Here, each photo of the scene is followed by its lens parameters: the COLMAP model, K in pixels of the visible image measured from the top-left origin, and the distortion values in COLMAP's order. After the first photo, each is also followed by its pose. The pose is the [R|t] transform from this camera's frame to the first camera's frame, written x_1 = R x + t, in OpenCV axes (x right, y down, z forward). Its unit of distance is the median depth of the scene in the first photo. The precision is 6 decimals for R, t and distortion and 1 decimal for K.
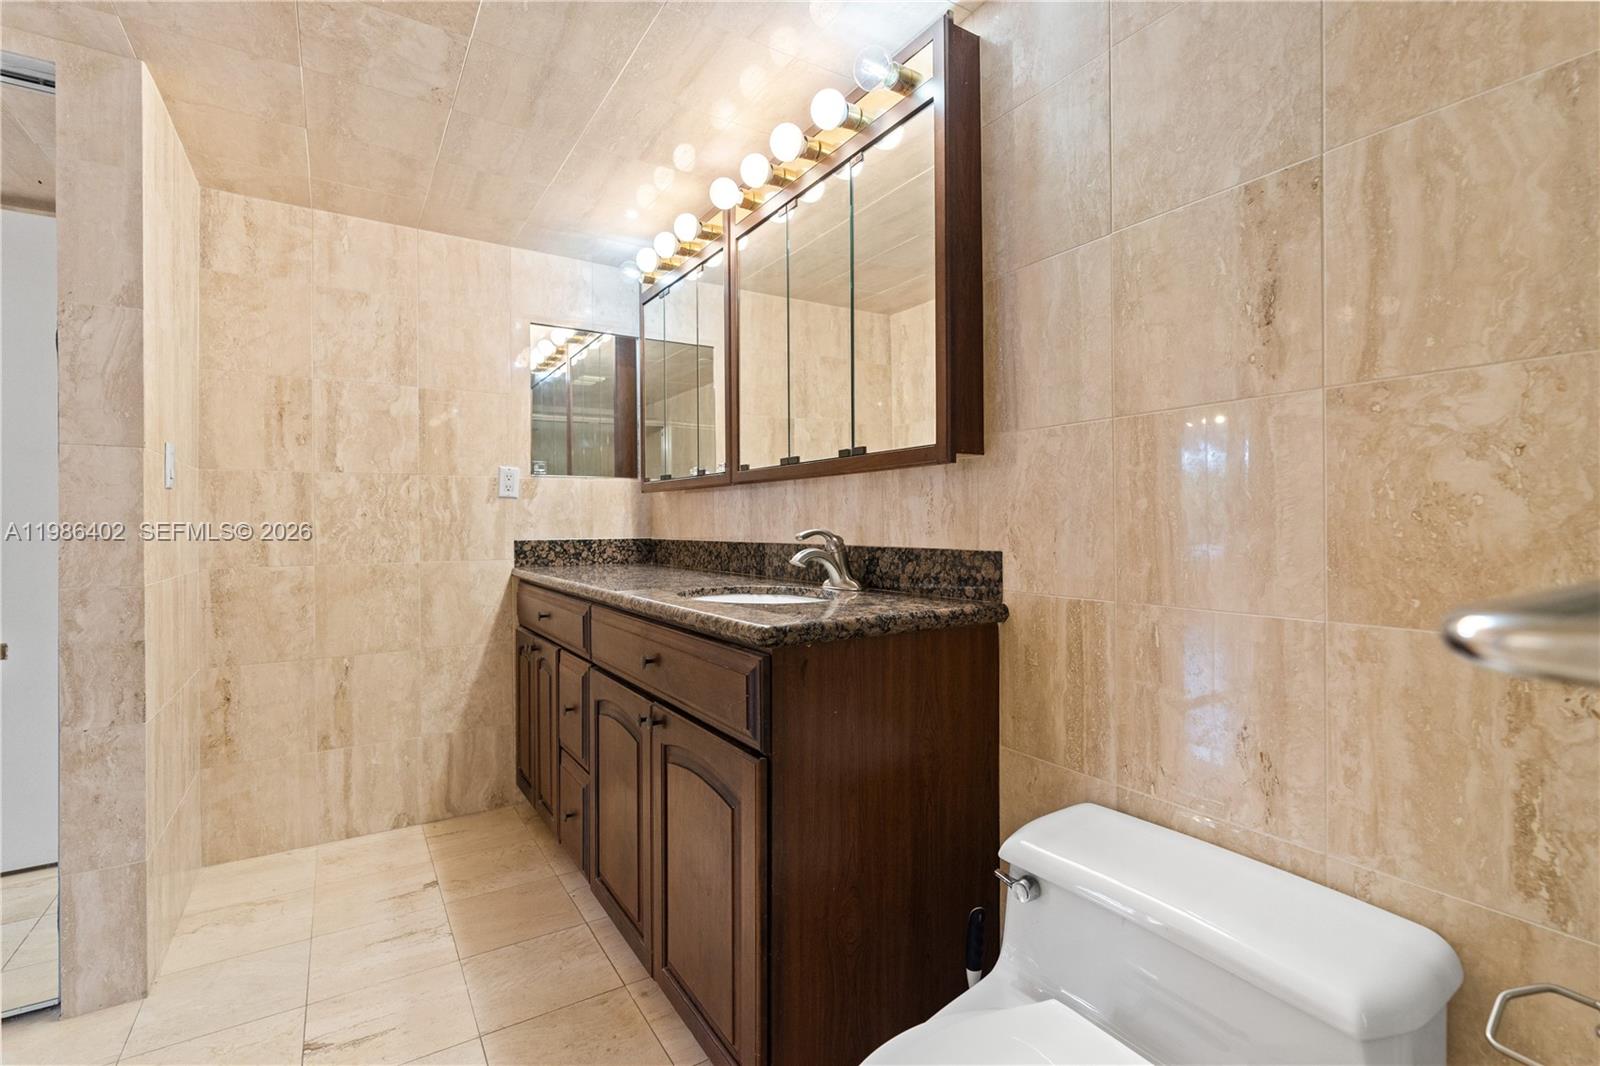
lens RADIAL K [[742.8, 0, 791.3], [0, 742.8, 538.5], [0, 0, 1]] dist [-0.005639, 0.001131]
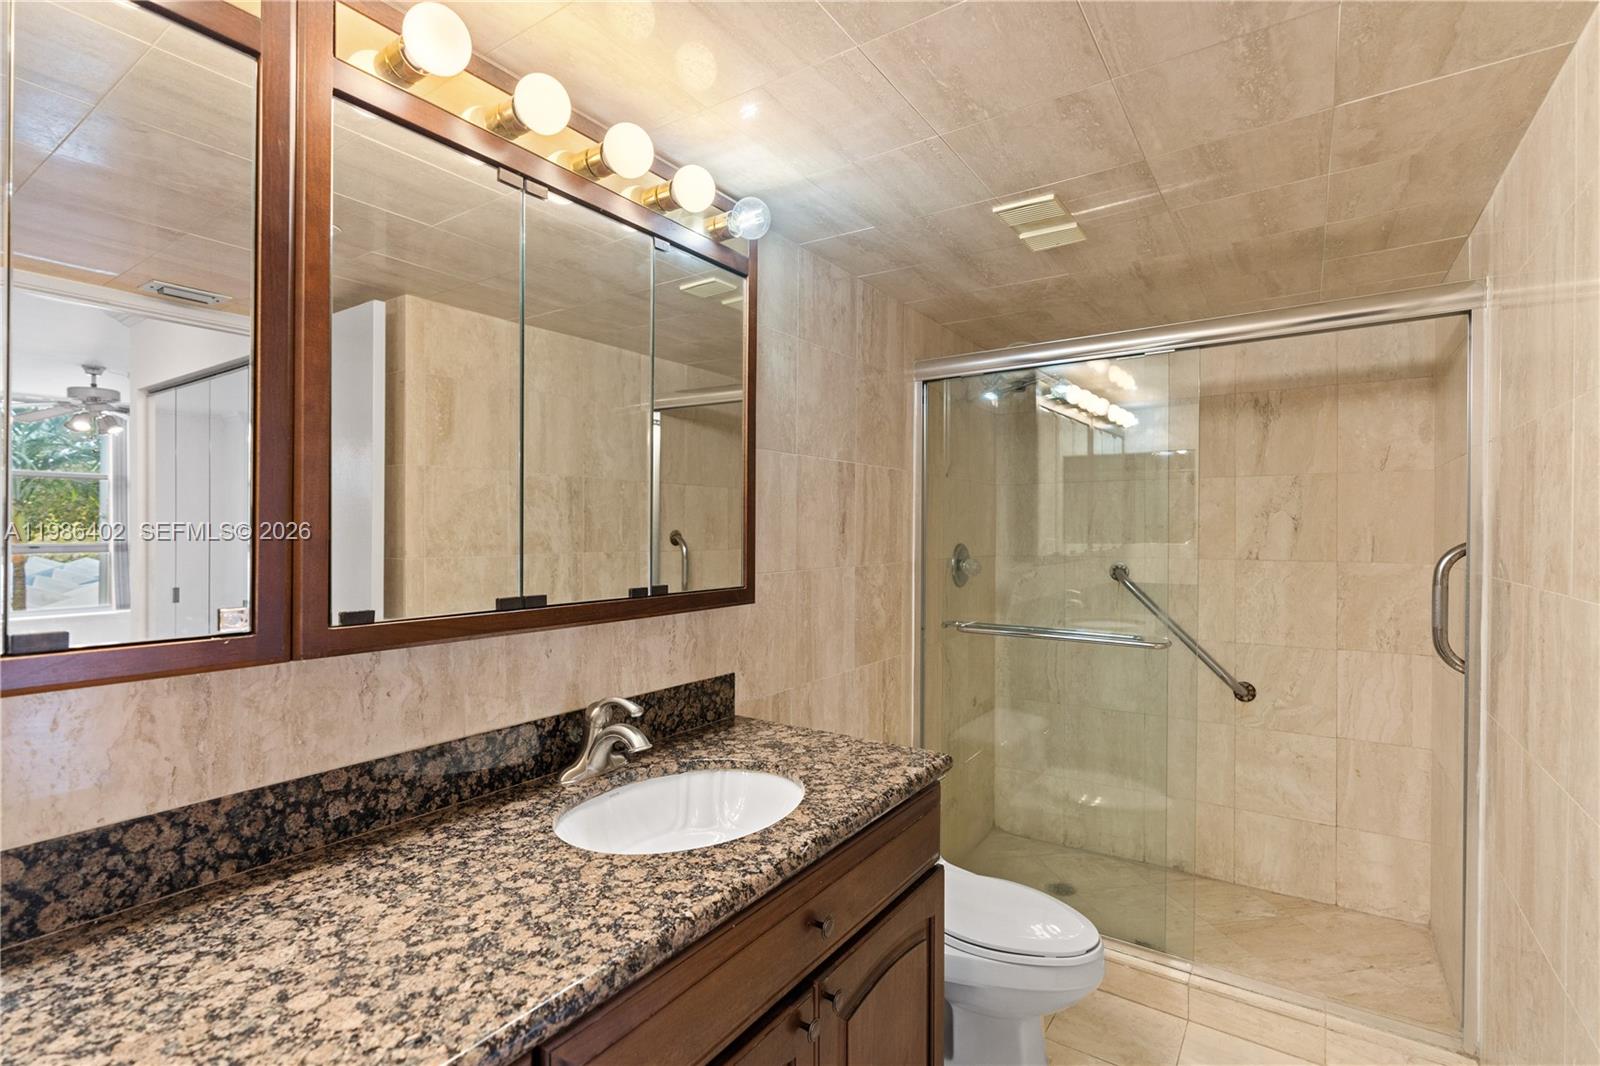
lens RADIAL K [[742.8, 0, 791.3], [0, 742.8, 538.5], [0, 0, 1]] dist [-0.005639, 0.001131]
pose [[-0.399325, -0.008528, 0.916770, -0.855471], [0.013416, 0.999795, 0.015144, -0.216707], [-0.916711, 0.018346, -0.399129, 1.389371]]
